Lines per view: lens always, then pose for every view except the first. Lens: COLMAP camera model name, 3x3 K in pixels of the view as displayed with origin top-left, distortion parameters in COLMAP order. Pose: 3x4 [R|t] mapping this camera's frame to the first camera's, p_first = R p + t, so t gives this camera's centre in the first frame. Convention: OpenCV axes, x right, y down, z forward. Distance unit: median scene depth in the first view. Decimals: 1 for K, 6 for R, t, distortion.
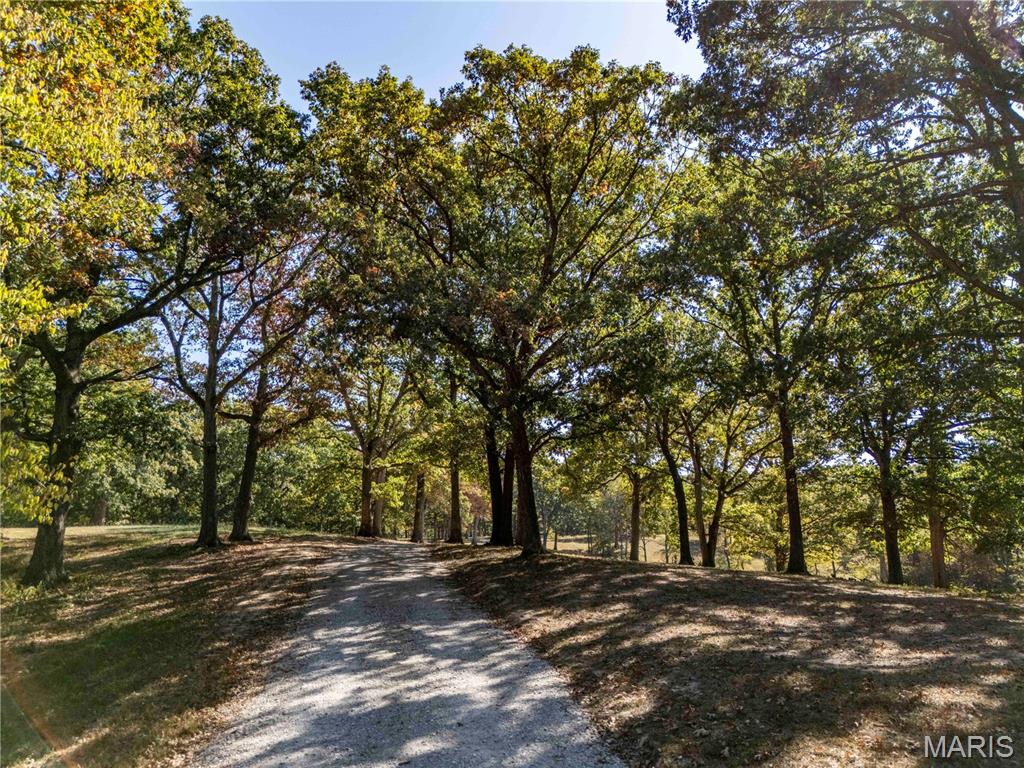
lens RADIAL K [[753.9, 0, 512.0], [0, 753.9, 384.0], [0, 0, 1]] dist [0.056556, 0.000510]
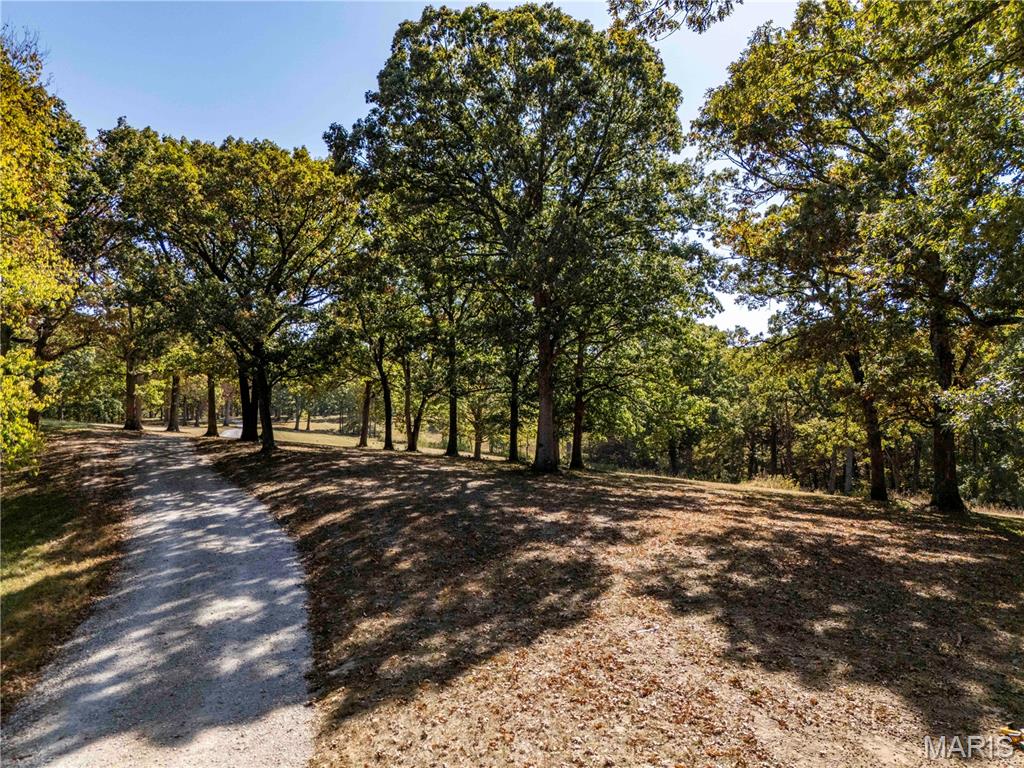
lens RADIAL K [[753.9, 0, 512.0], [0, 753.9, 384.0], [0, 0, 1]] dist [0.056556, 0.000510]
pose [[0.951896, 0.013438, 0.306126, 0.023586], [-0.062581, 0.986506, 0.151292, -0.183685], [-0.299962, -0.163172, 0.939892, -0.627301]]
